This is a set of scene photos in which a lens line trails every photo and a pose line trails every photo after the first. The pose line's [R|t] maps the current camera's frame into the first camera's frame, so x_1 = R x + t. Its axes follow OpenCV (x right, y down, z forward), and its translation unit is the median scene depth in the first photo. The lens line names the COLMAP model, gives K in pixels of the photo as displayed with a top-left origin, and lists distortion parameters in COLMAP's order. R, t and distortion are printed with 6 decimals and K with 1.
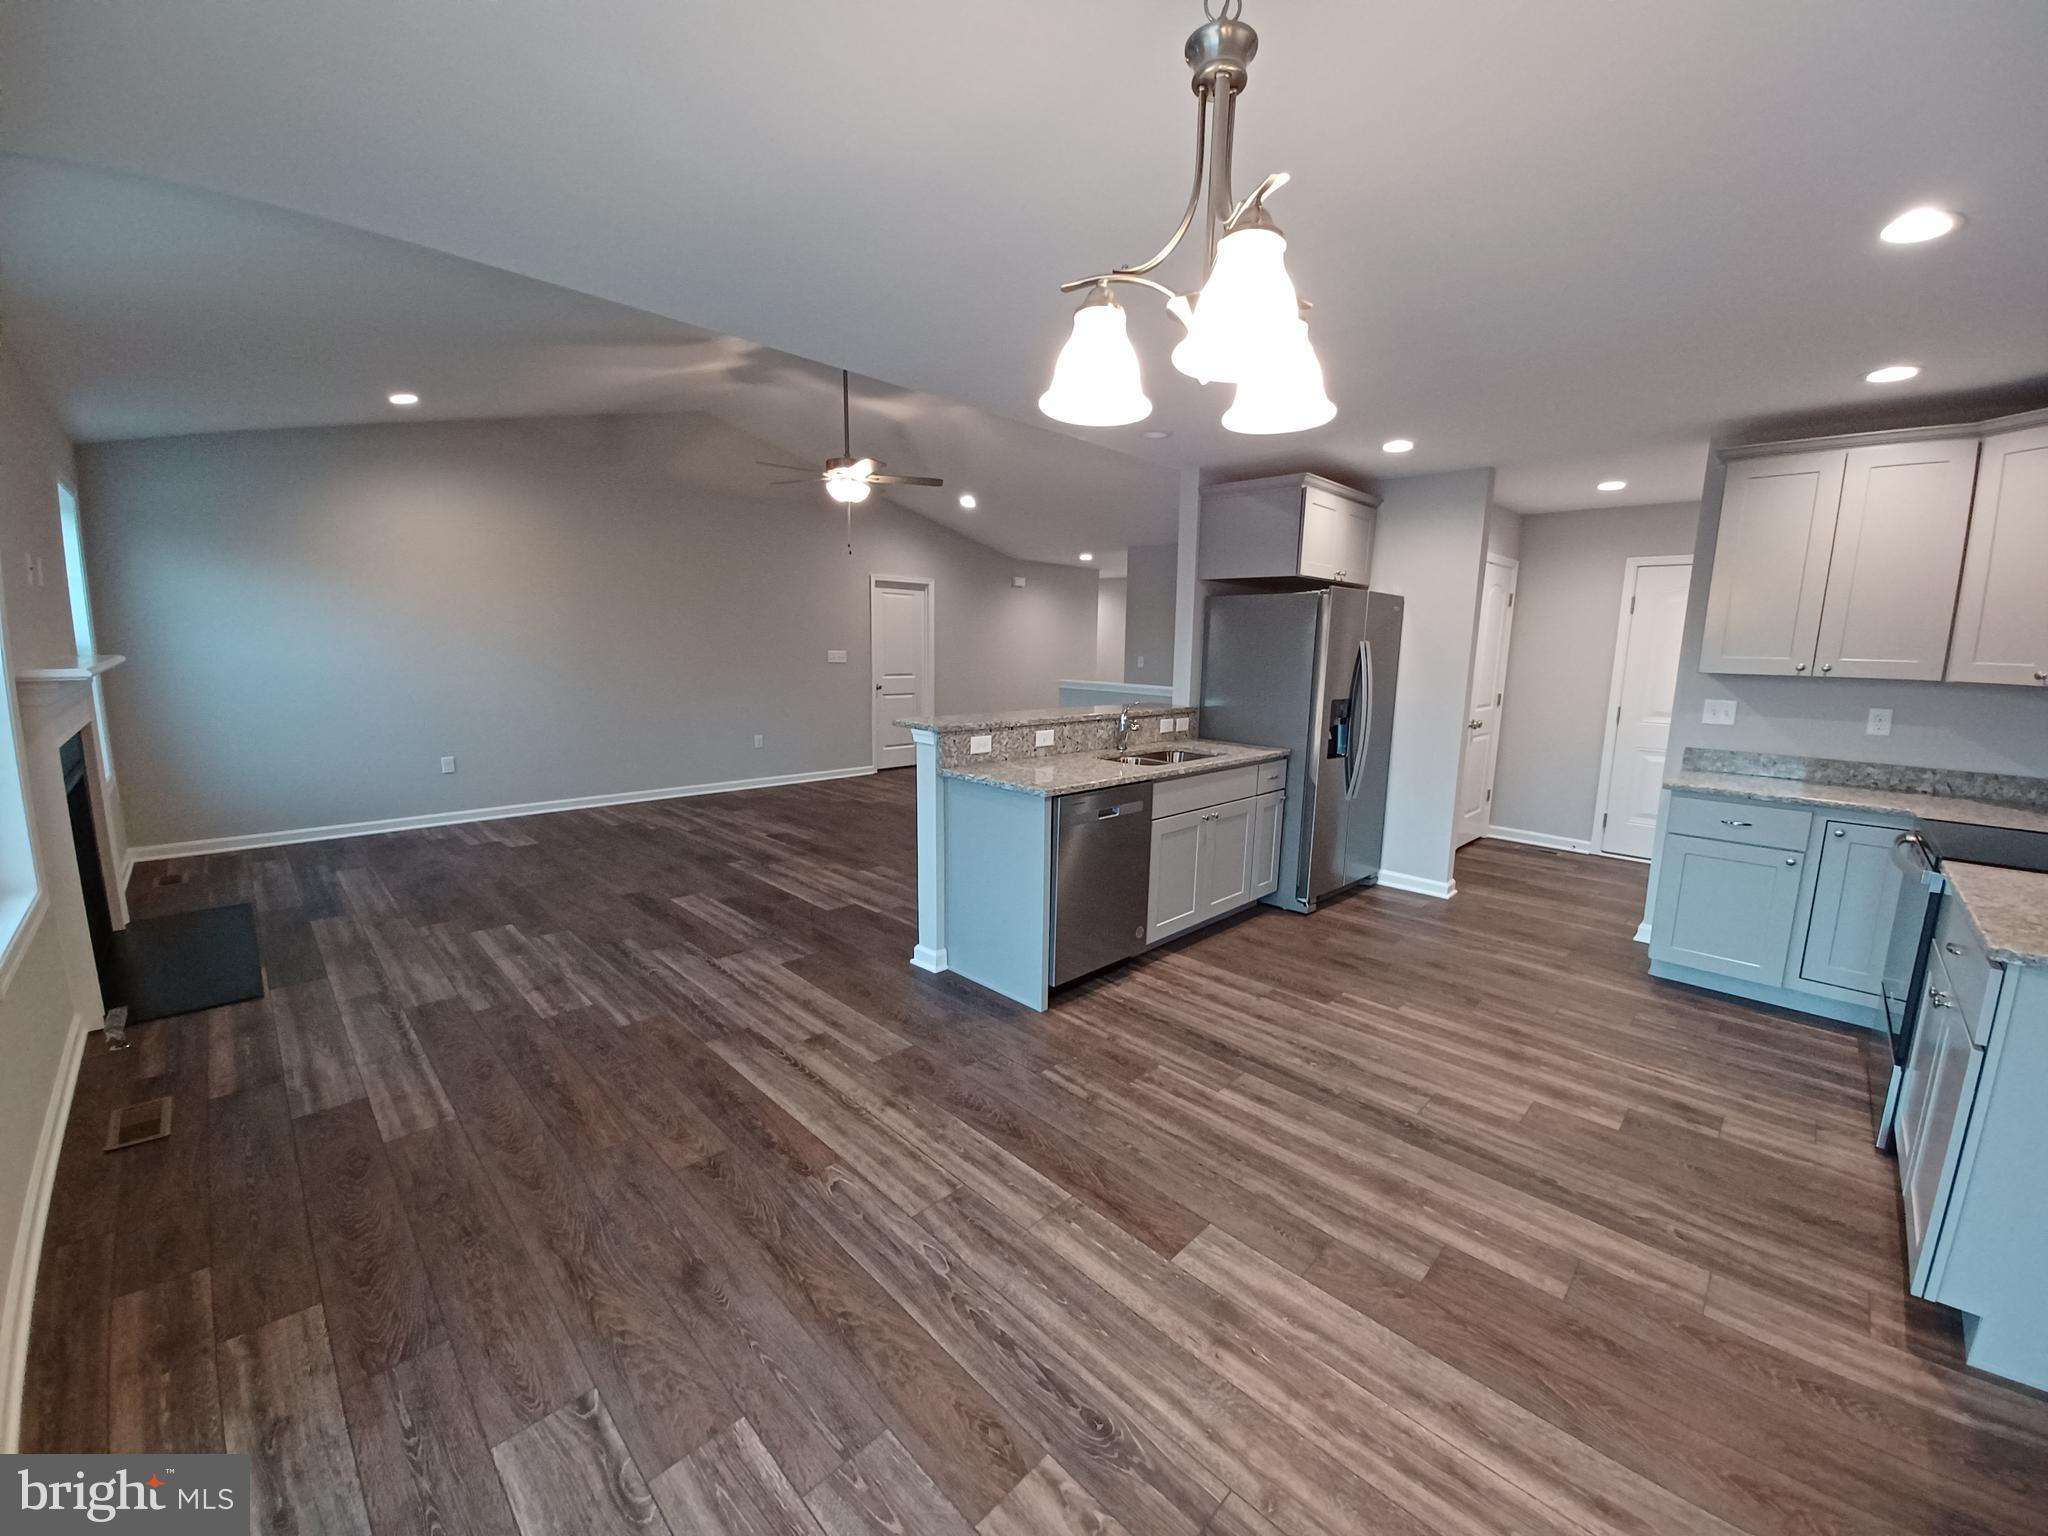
lens RADIAL K [[772.2, 0, 1033.5], [0, 772.2, 813.5], [0, 0, 1]] dist [0.009592, -0.015284]
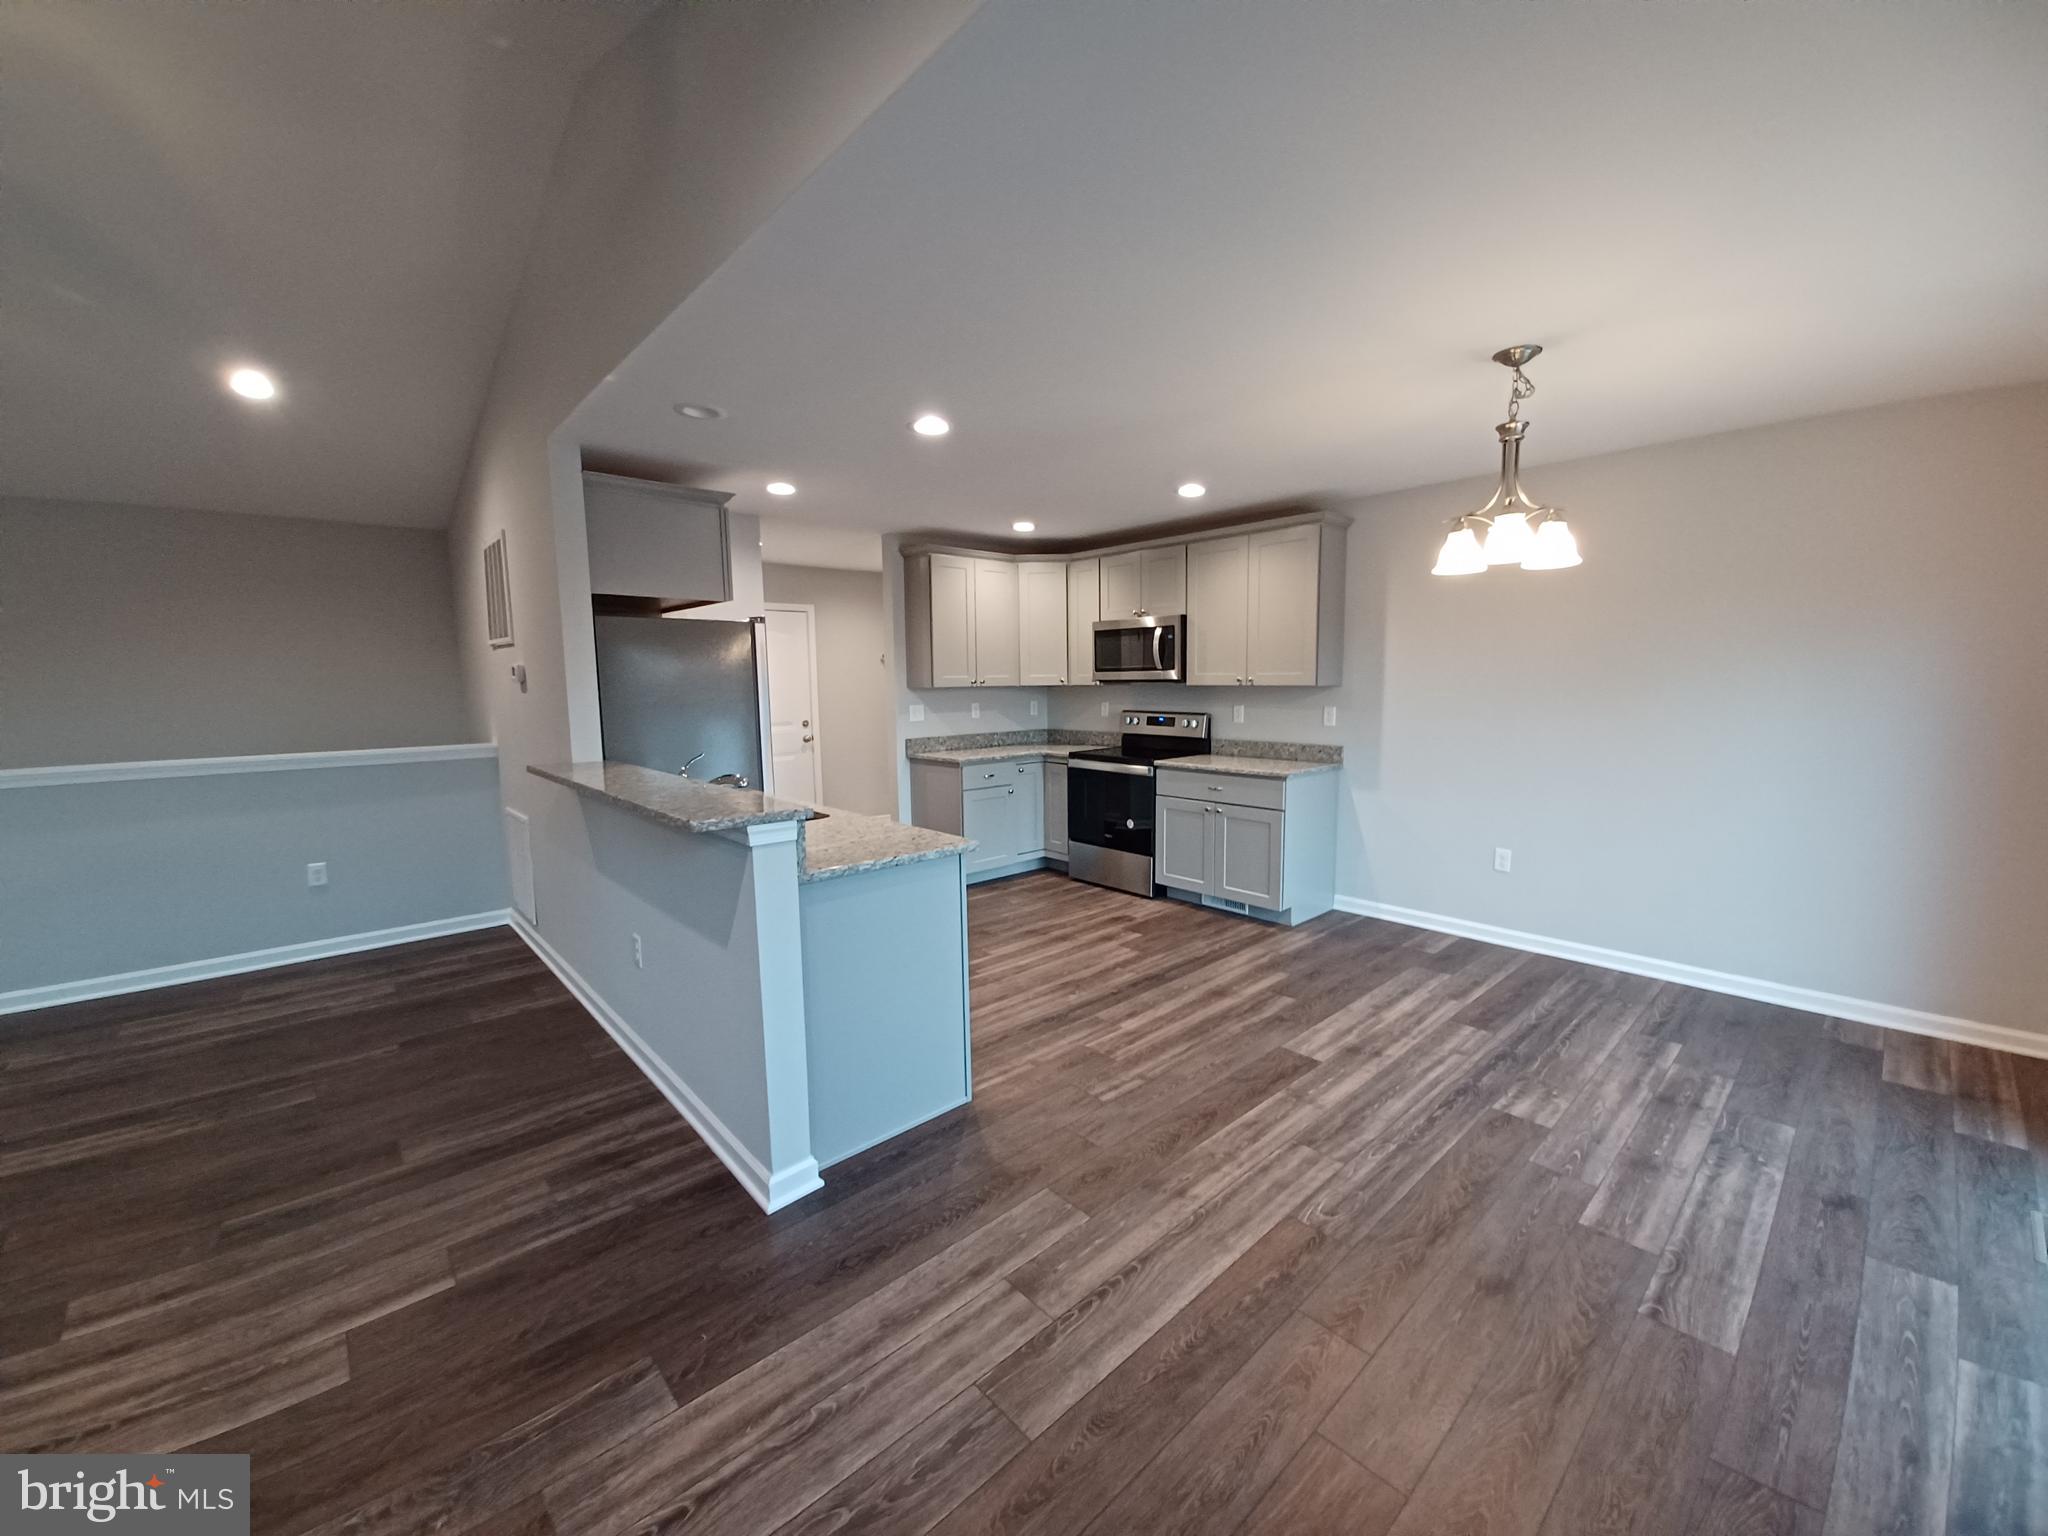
lens RADIAL K [[817.6, 0, 1024.0], [0, 817.6, 768.0], [0, 0, 1]] dist [0.010698, -0.017084]
pose [[0.052682, -0.129415, 0.990190, -1.096741], [0.231614, 0.966111, 0.113946, -0.247136], [-0.971380, 0.223339, 0.080871, 1.031963]]
